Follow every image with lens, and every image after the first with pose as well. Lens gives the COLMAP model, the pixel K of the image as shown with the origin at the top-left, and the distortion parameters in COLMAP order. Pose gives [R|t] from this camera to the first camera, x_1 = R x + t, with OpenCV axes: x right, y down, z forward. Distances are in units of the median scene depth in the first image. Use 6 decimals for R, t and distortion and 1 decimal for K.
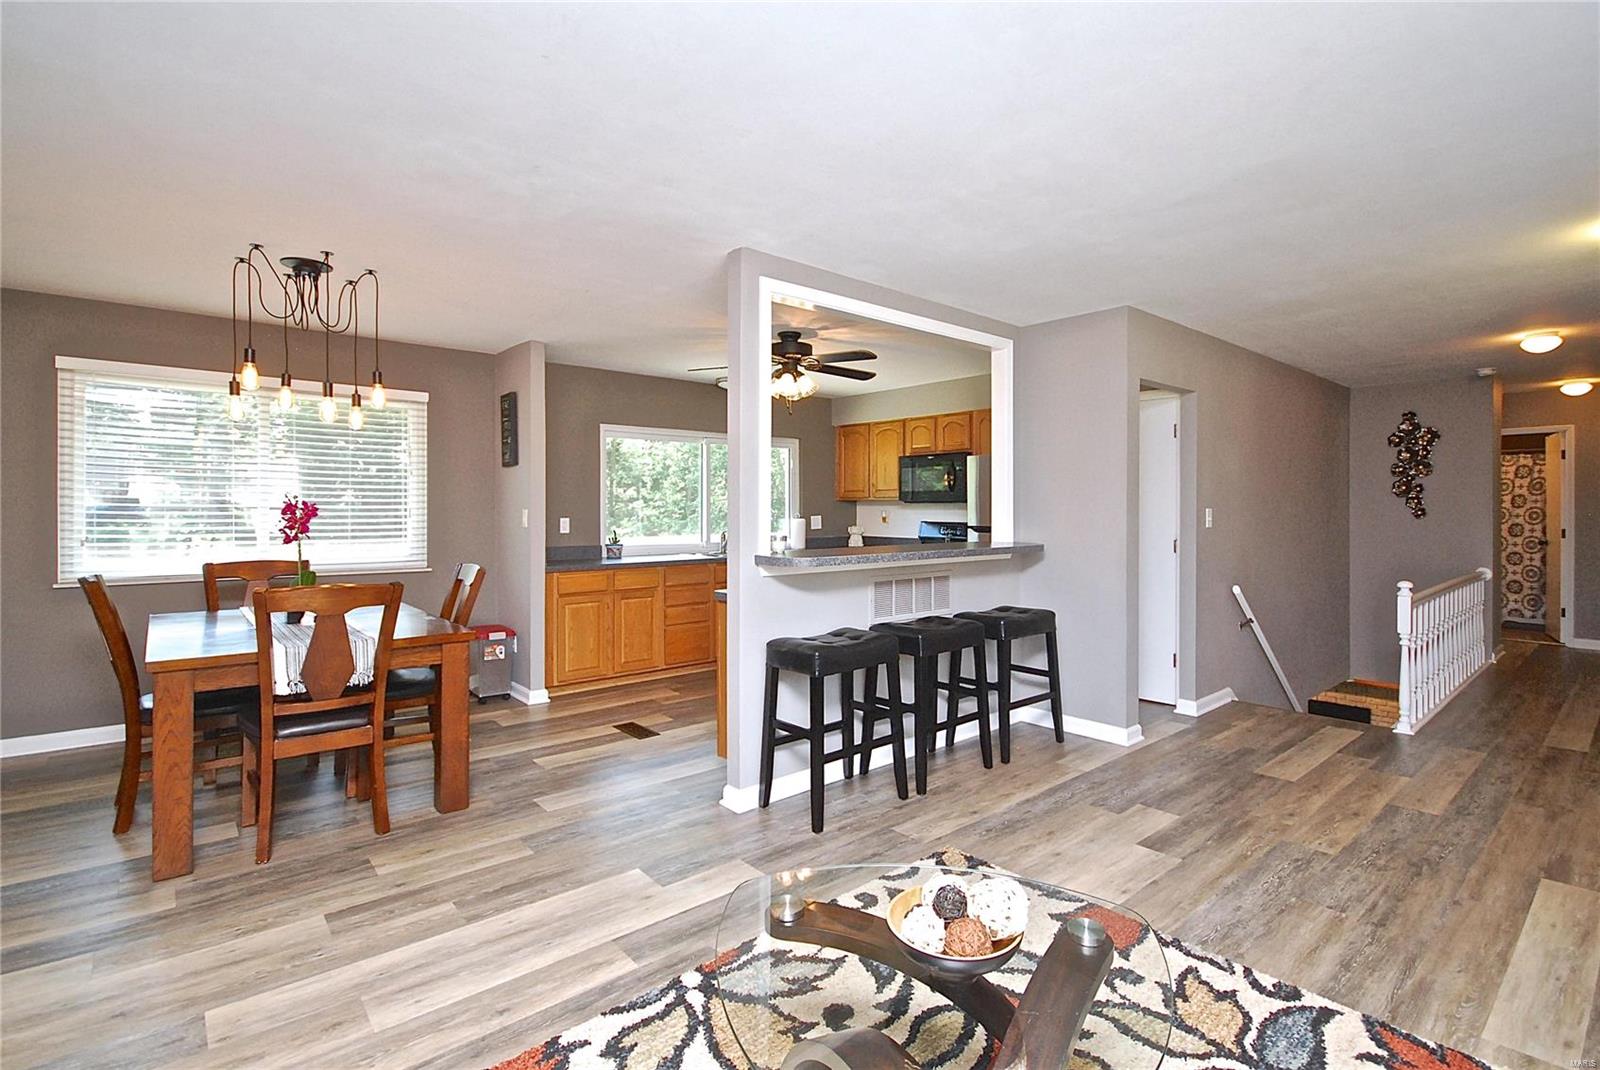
lens RADIAL K [[750.0, 0, 812.1], [0, 750.0, 512.4], [0, 0, 1]] dist [0.011340, -0.013406]
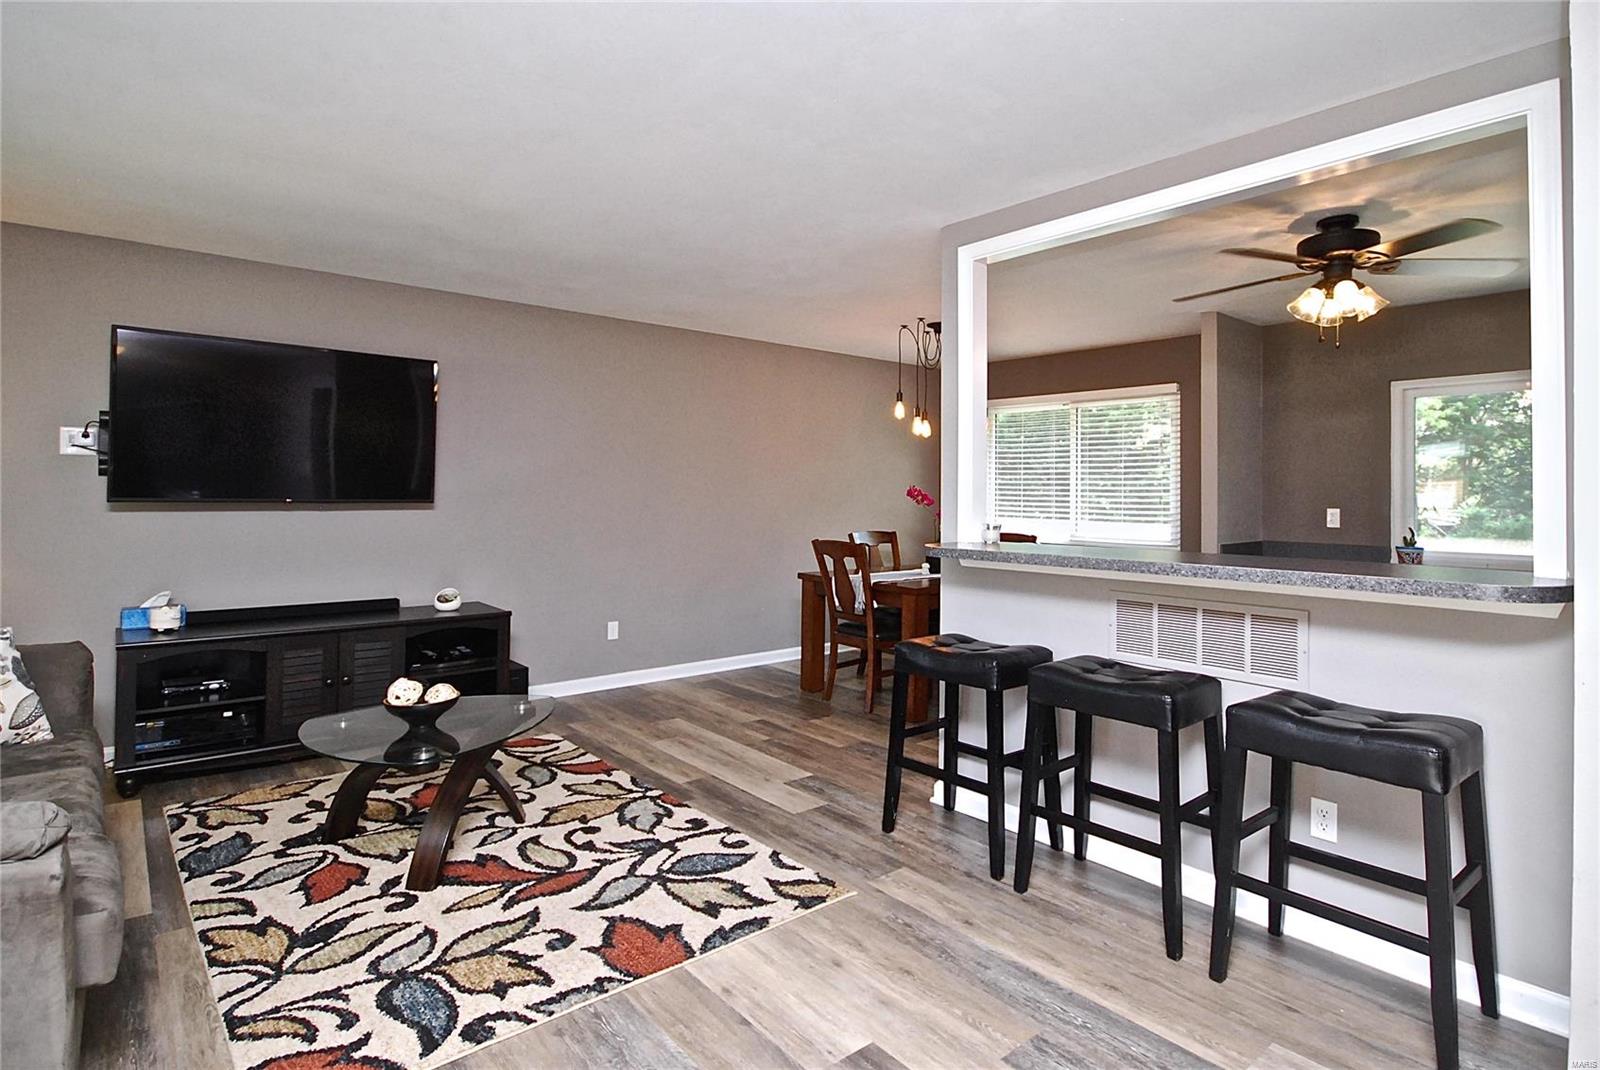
lens RADIAL K [[832.7, 0, 837.5], [0, 832.7, 477.1], [0, 0, 1]] dist [0.005757, -0.007009]
pose [[0.004841, -0.021079, -0.999766, 0.695130], [-0.013430, 0.999686, -0.021142, 0.000273], [0.999898, 0.013529, 0.004557, 0.601813]]
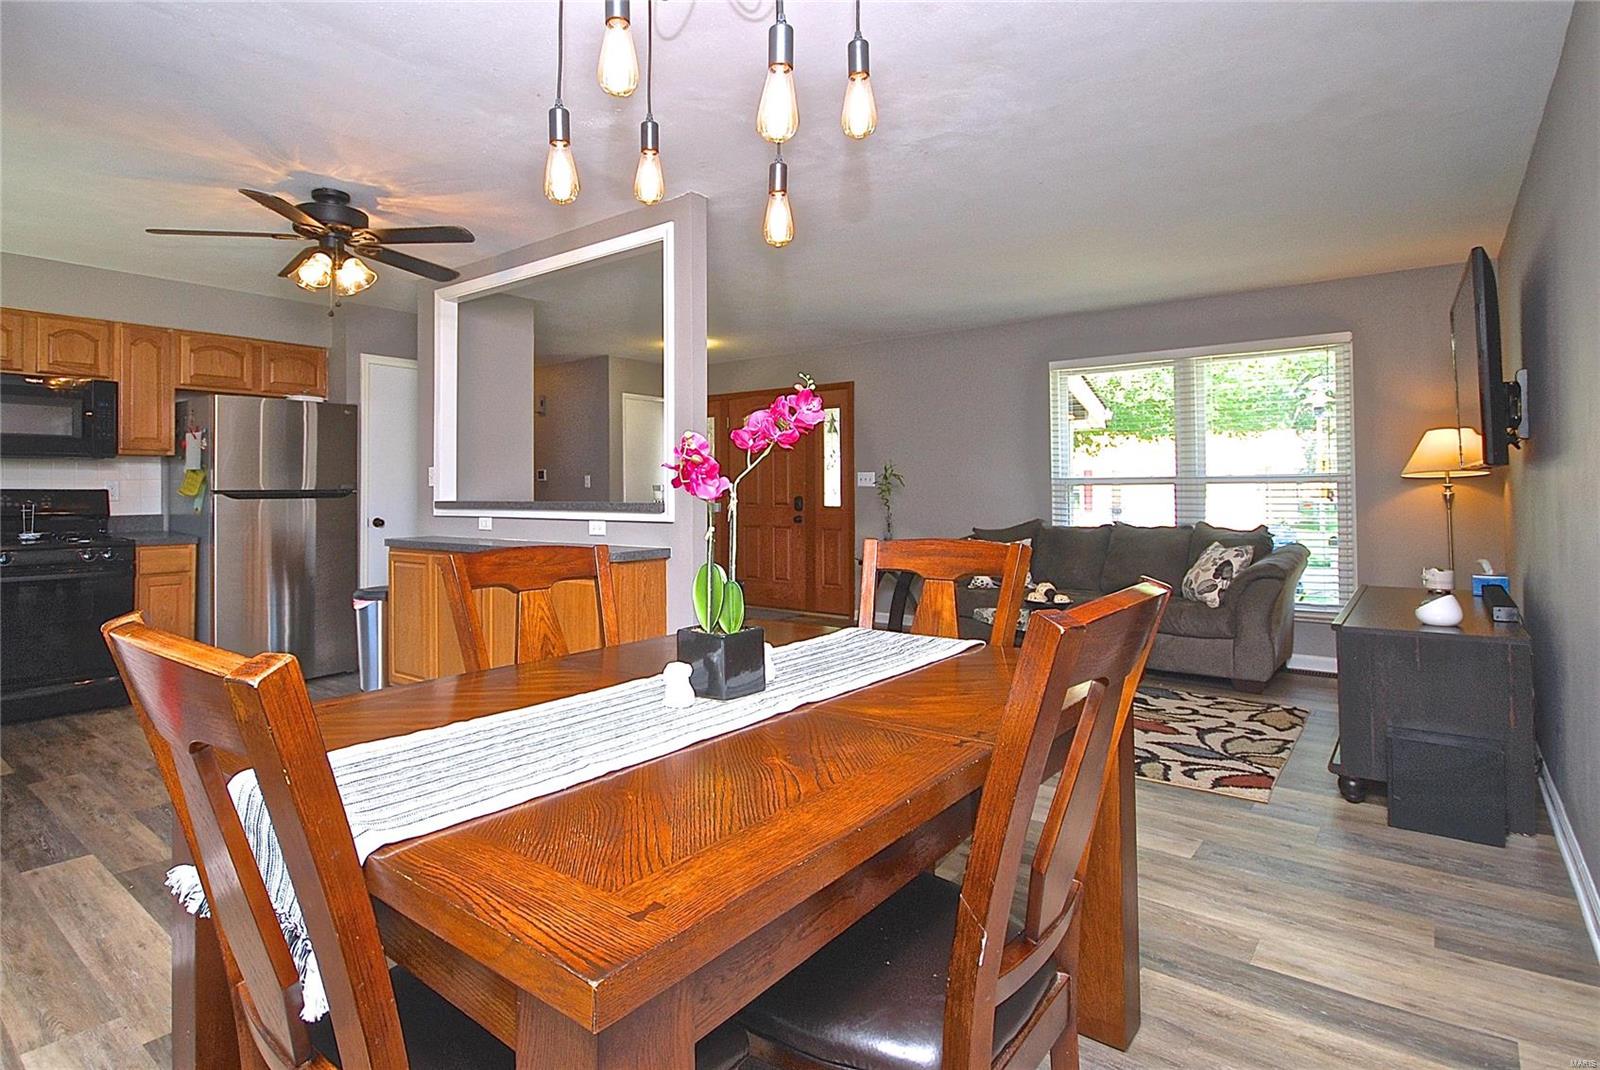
lens RADIAL K [[838.2, 0, 731.0], [0, 838.2, 480.3], [0, 0, 1]] dist [-0.004163, -0.001246]
pose [[-0.154047, 0.016467, 0.987926, -0.837369], [0.009639, 0.999839, -0.015163, 0.033061], [-0.988017, 0.007187, -0.154181, 0.796429]]
